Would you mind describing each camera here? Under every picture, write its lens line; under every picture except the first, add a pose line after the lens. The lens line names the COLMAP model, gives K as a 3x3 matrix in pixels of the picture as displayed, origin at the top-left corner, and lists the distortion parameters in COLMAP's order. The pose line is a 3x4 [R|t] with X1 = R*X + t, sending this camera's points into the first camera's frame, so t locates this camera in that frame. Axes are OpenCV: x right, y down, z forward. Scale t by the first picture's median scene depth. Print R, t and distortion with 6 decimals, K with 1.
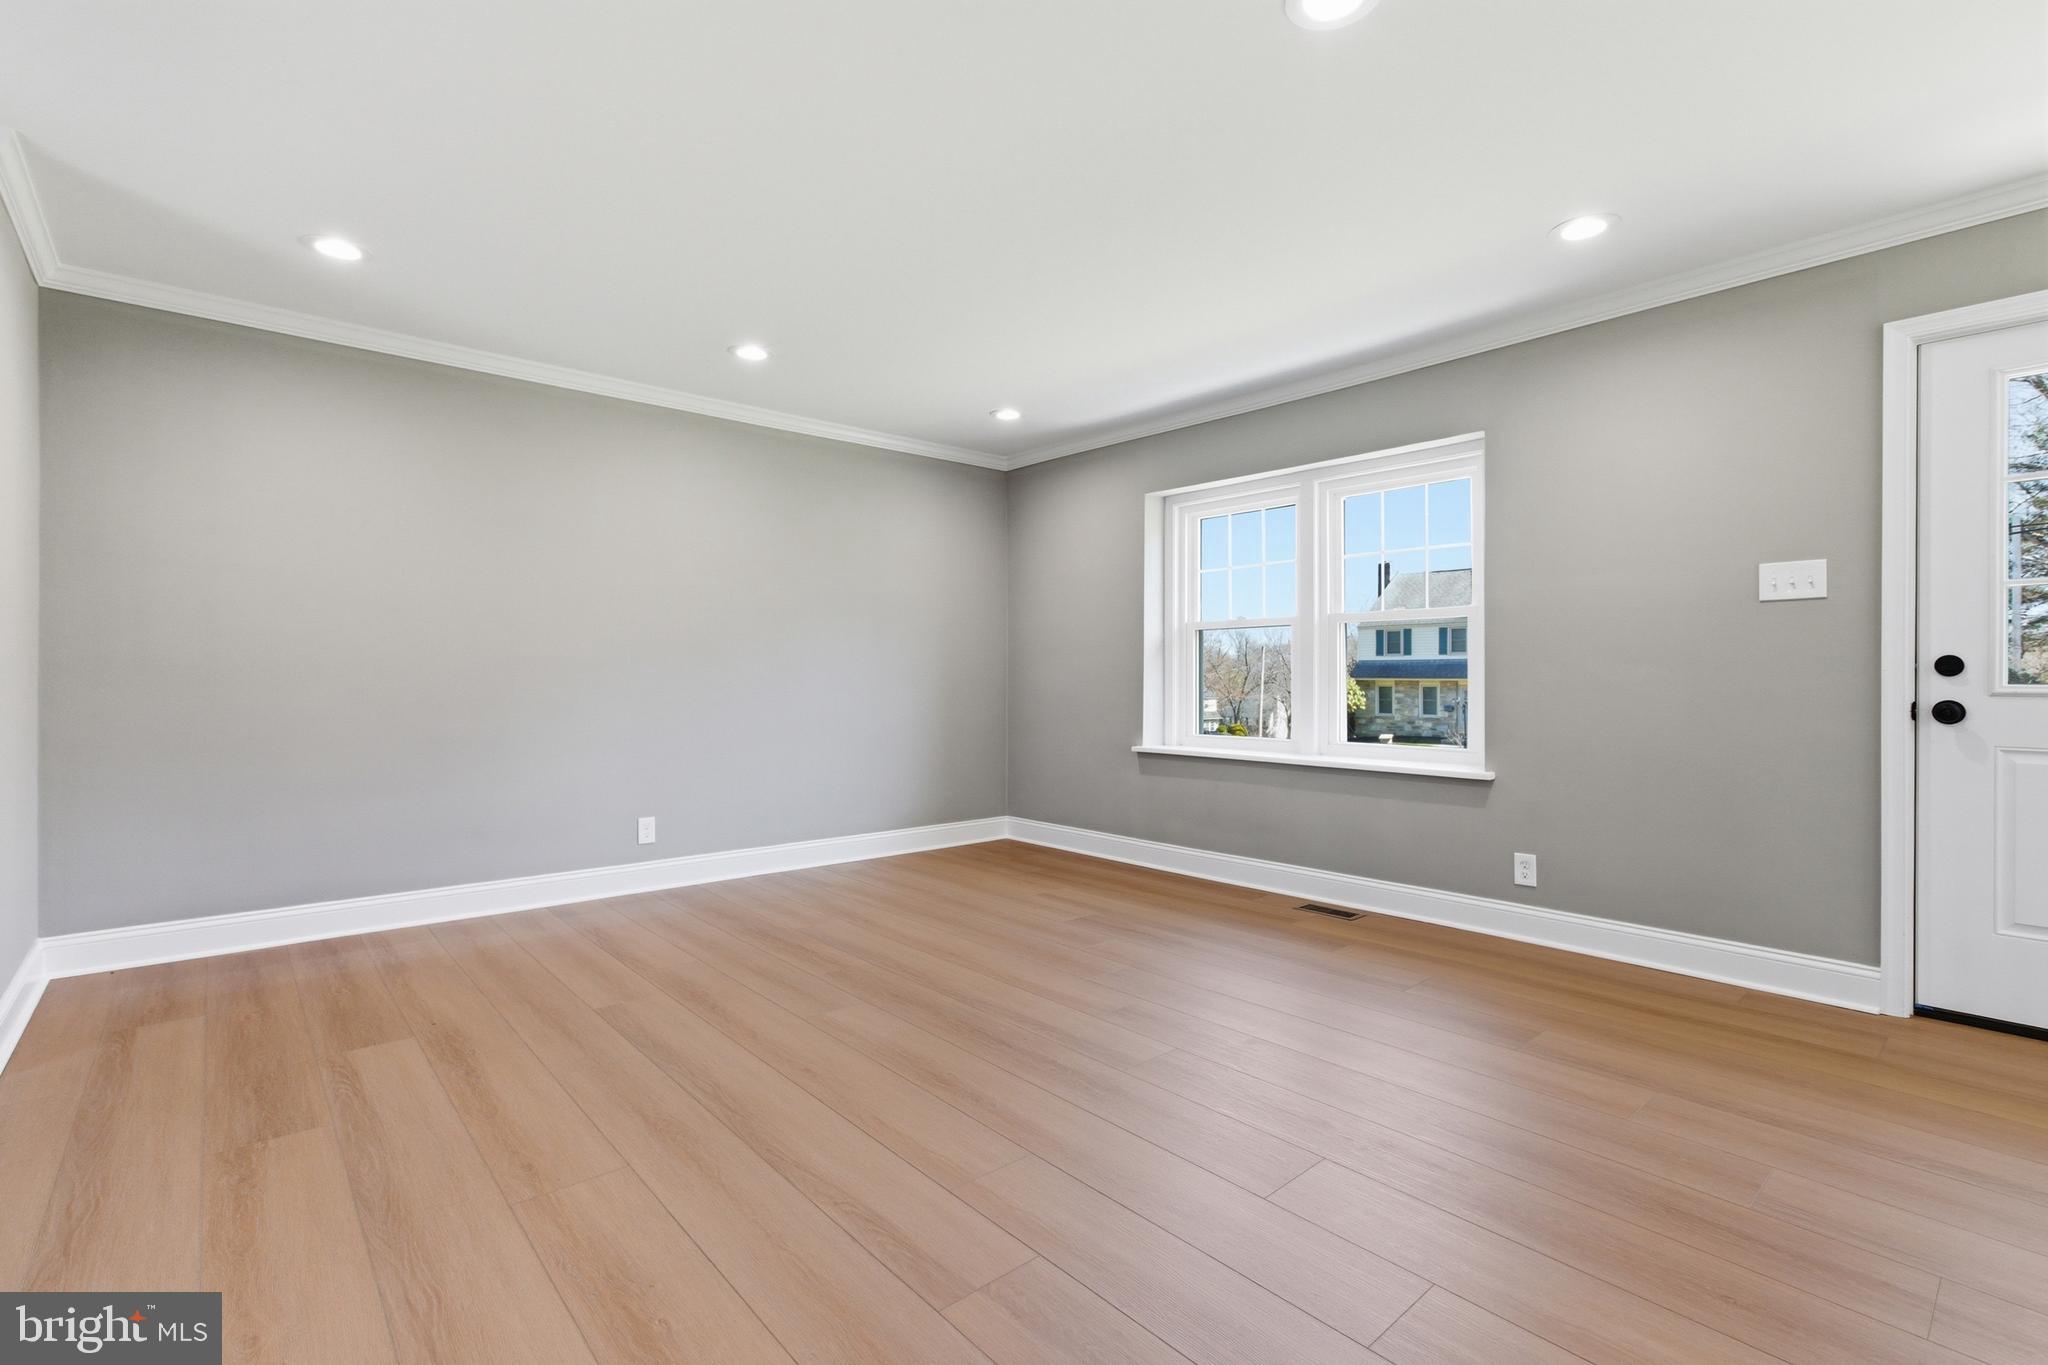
lens RADIAL K [[949.3, 0, 1018.6], [0, 949.3, 677.5], [0, 0, 1]] dist [0.010295, -0.000202]
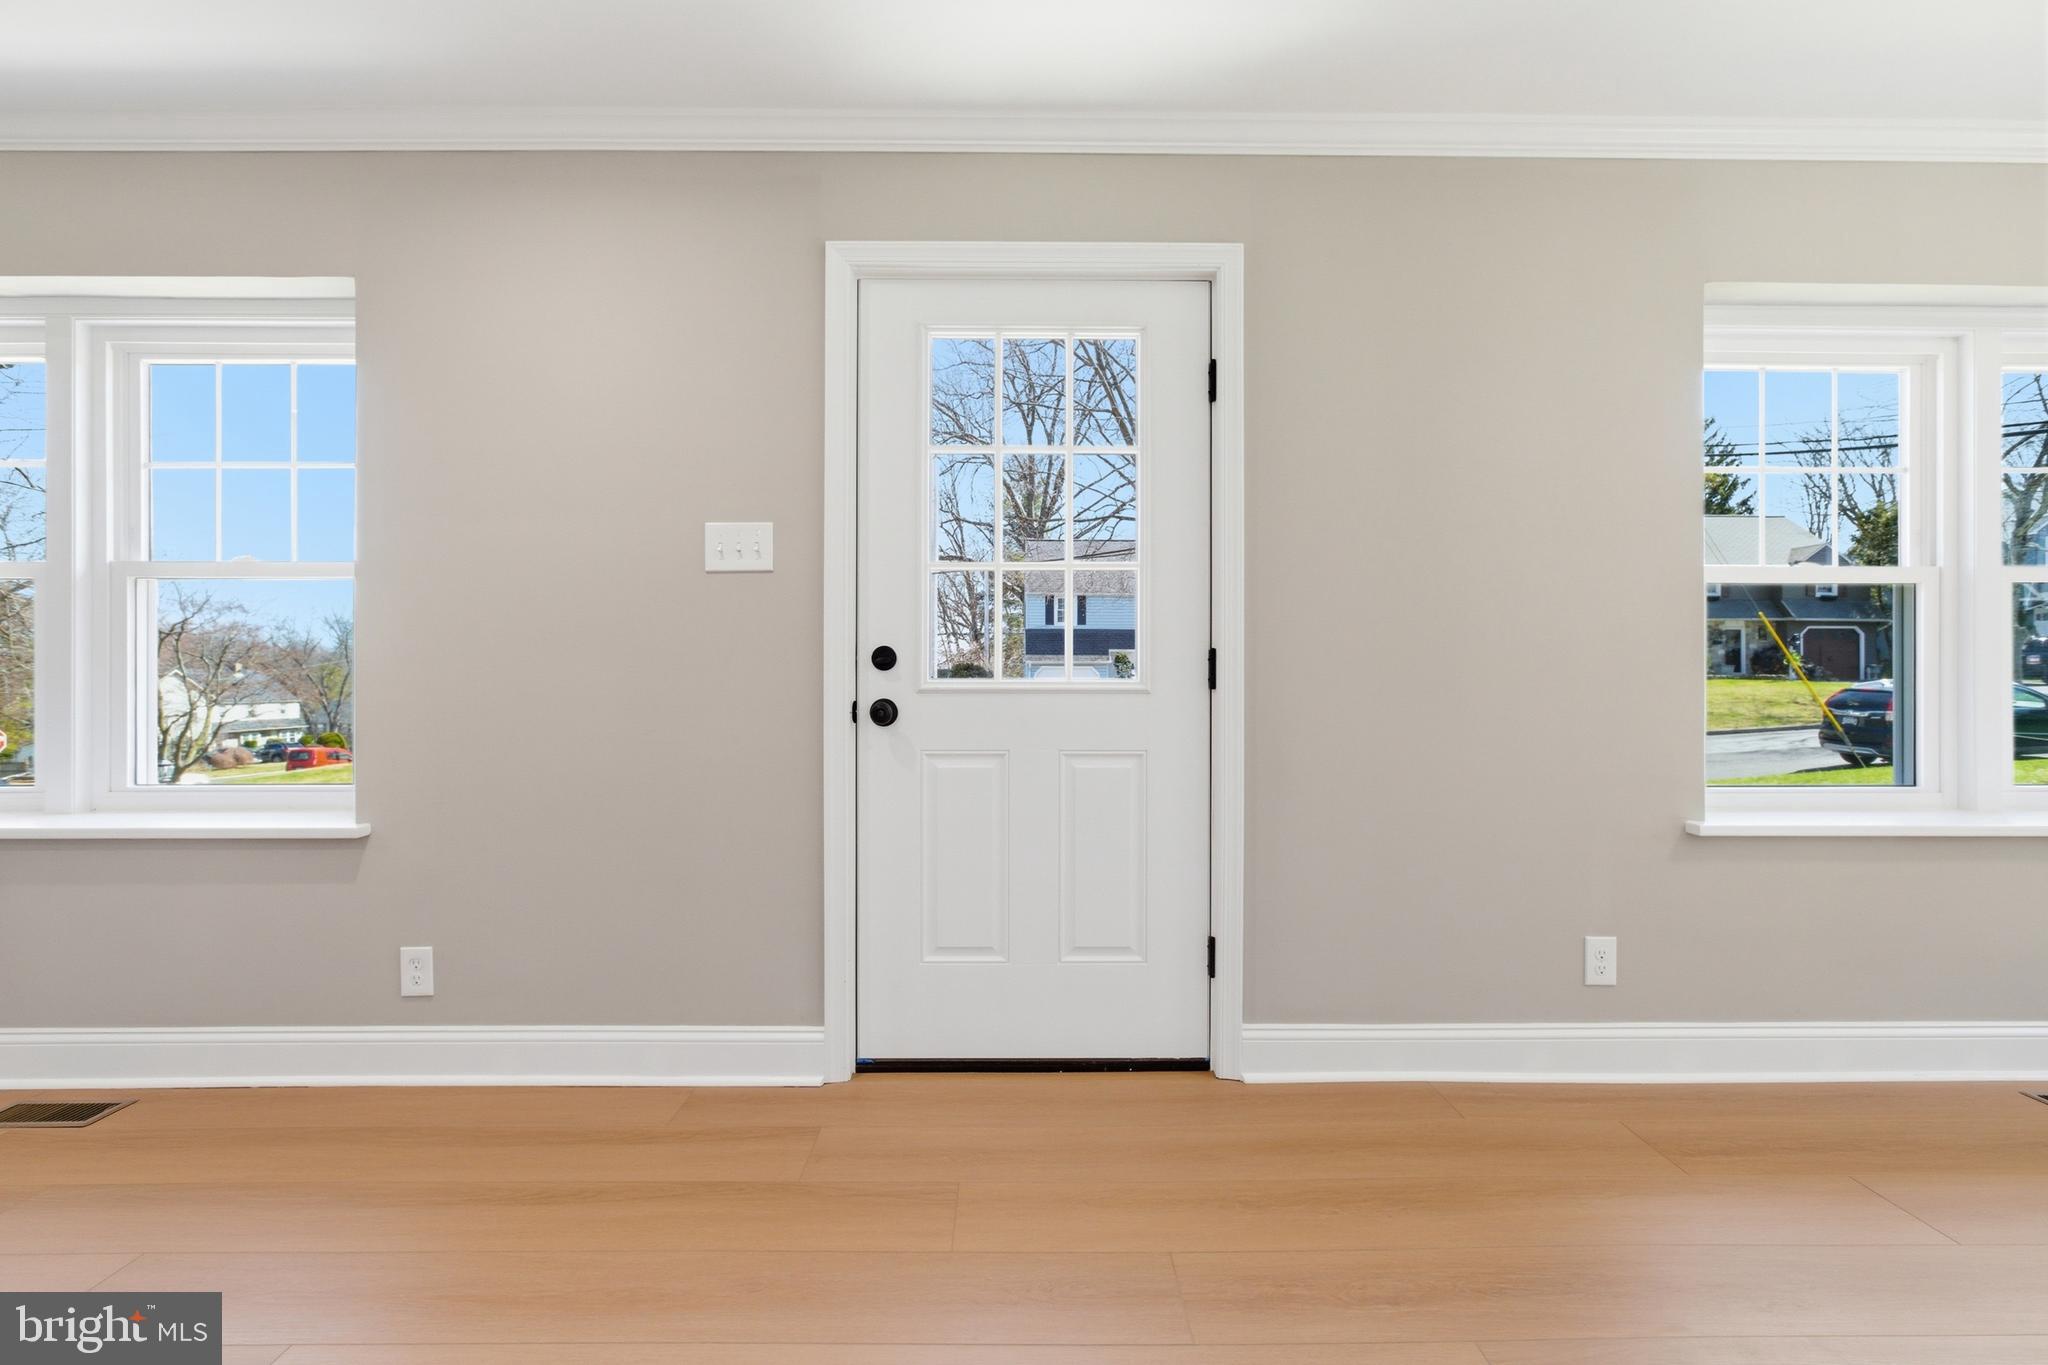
lens RADIAL K [[949.3, 0, 1024.4], [0, 949.3, 672.8], [0, 0, 1]] dist [0.010295, -0.000202]
pose [[0.668879, 0.000580, 0.743371, 0.395668], [0.001326, 0.999997, -0.001973, 0.002194], [-0.743370, 0.002306, 0.668877, 0.317577]]
